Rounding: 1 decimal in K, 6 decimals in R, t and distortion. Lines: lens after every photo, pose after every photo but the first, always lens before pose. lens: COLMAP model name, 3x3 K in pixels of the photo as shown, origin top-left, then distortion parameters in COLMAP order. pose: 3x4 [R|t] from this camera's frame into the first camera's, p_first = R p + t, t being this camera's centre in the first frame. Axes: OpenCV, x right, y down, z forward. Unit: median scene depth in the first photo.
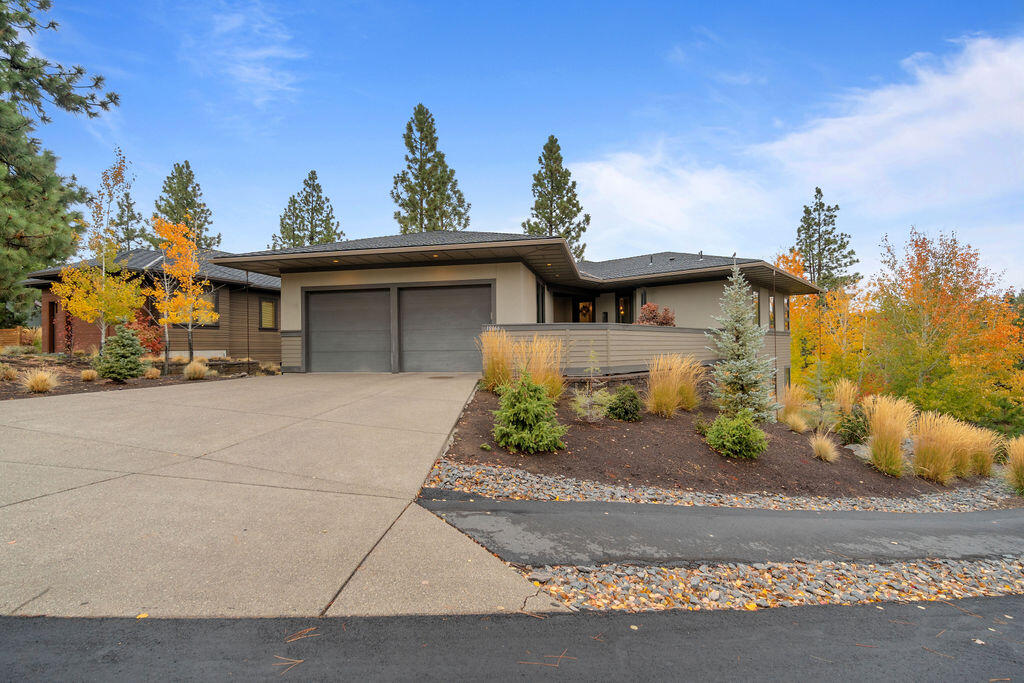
lens RADIAL K [[475.1, 0, 508.0], [0, 475.1, 340.1], [0, 0, 1]] dist [-0.004565, -0.000937]
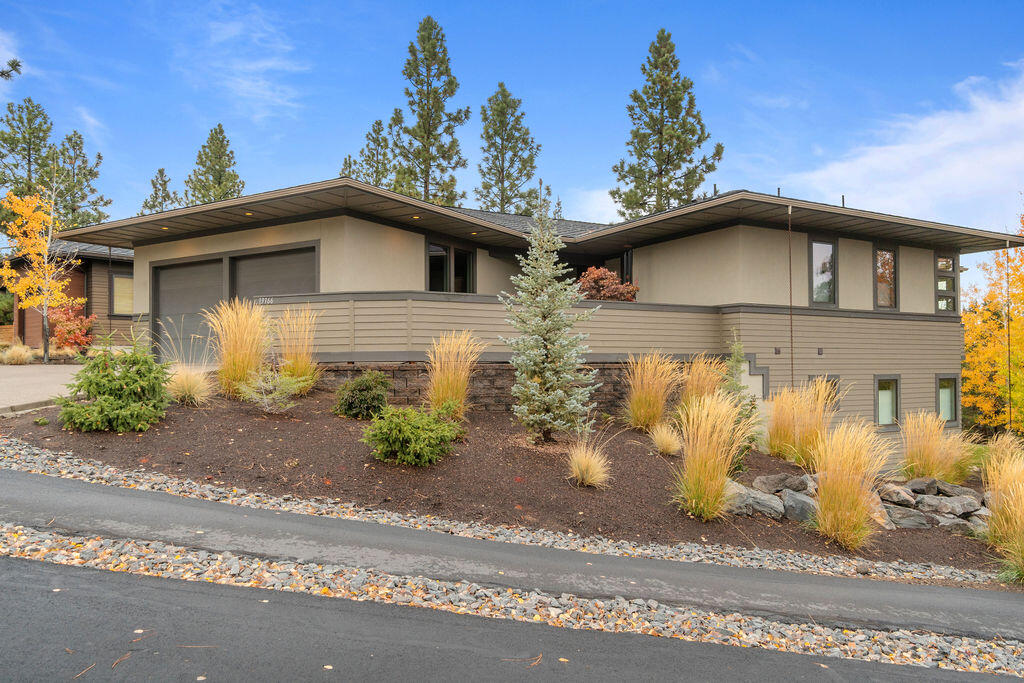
lens RADIAL K [[710.5, 0, 515.9], [0, 710.5, 341.0], [0, 0, 1]] dist [-0.007765, 0.010133]
pose [[0.946303, -0.003762, -0.323259, 0.223917], [-0.001587, 0.999866, -0.016281, 0.018143], [0.323277, 0.015920, 0.946171, 0.008309]]
